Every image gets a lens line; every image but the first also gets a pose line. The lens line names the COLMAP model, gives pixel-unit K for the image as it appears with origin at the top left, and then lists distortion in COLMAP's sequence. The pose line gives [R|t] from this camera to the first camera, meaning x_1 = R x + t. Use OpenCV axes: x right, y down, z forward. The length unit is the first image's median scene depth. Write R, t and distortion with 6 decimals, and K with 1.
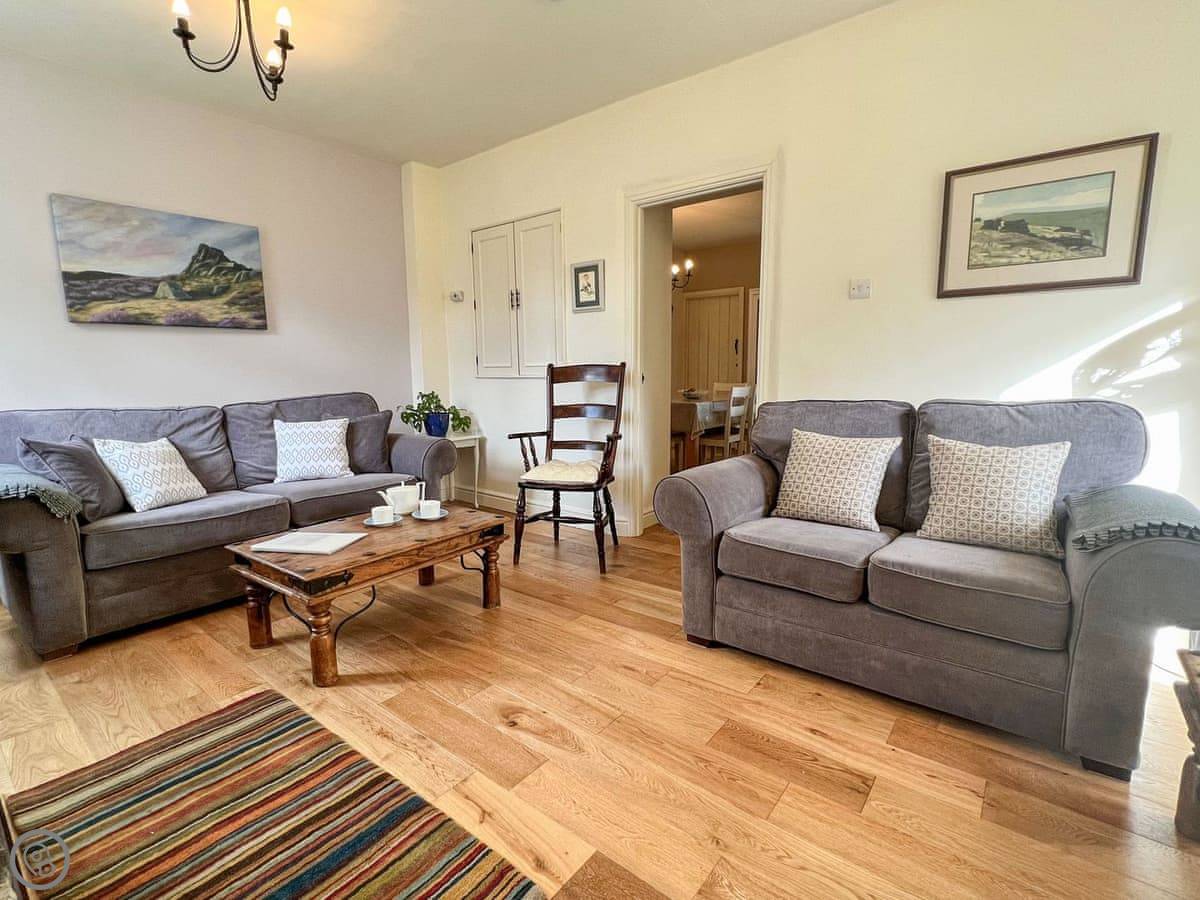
lens RADIAL K [[561.6, 0, 600.0], [0, 561.6, 450.0], [0, 0, 1]] dist [-0.001452, -0.000612]
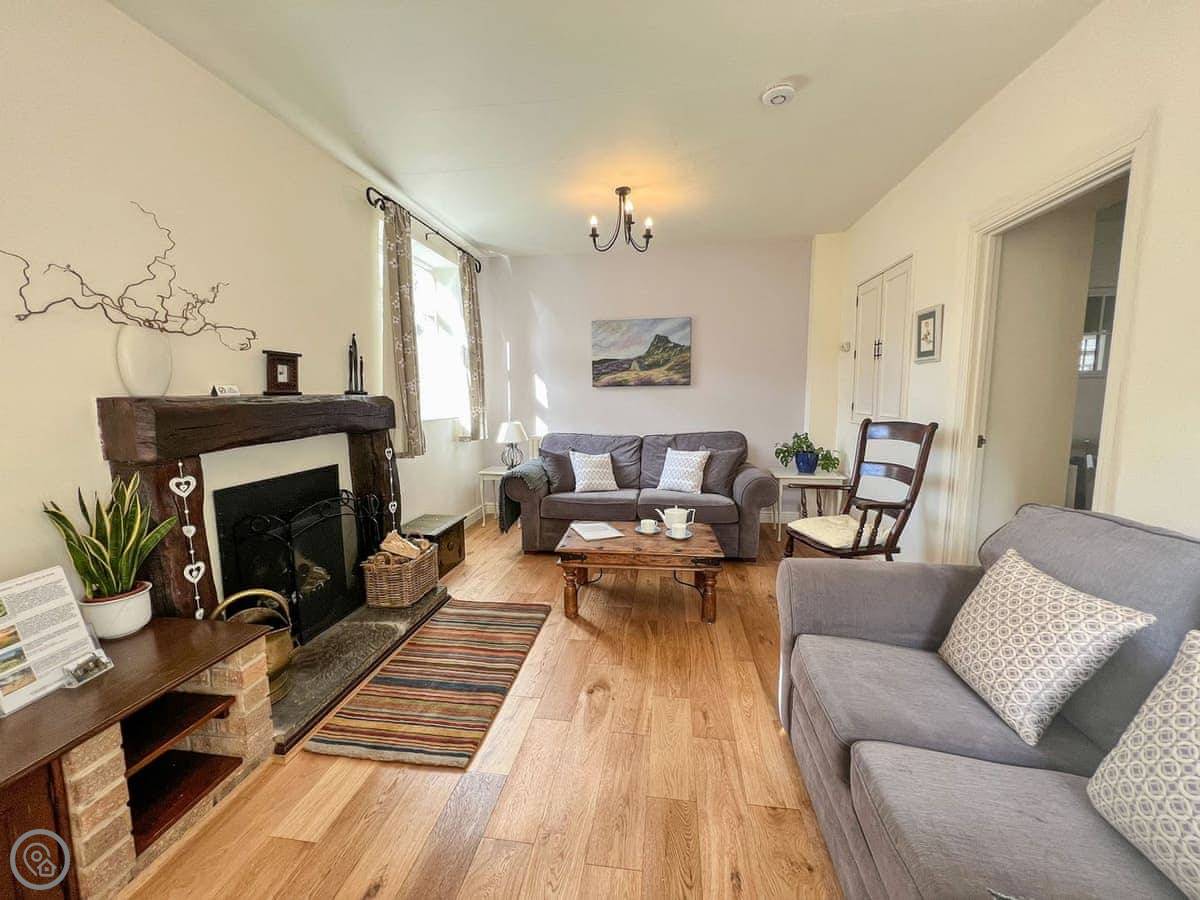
lens RADIAL K [[474.4, 0, 600.0], [0, 474.4, 450.0], [0, 0, 1]] dist [-0.003552, -0.000256]
pose [[0.504117, 0.107930, -0.856865, 0.441941], [-0.117152, 0.991536, 0.055969, -0.101056], [0.855653, 0.072169, 0.512494, 0.196428]]
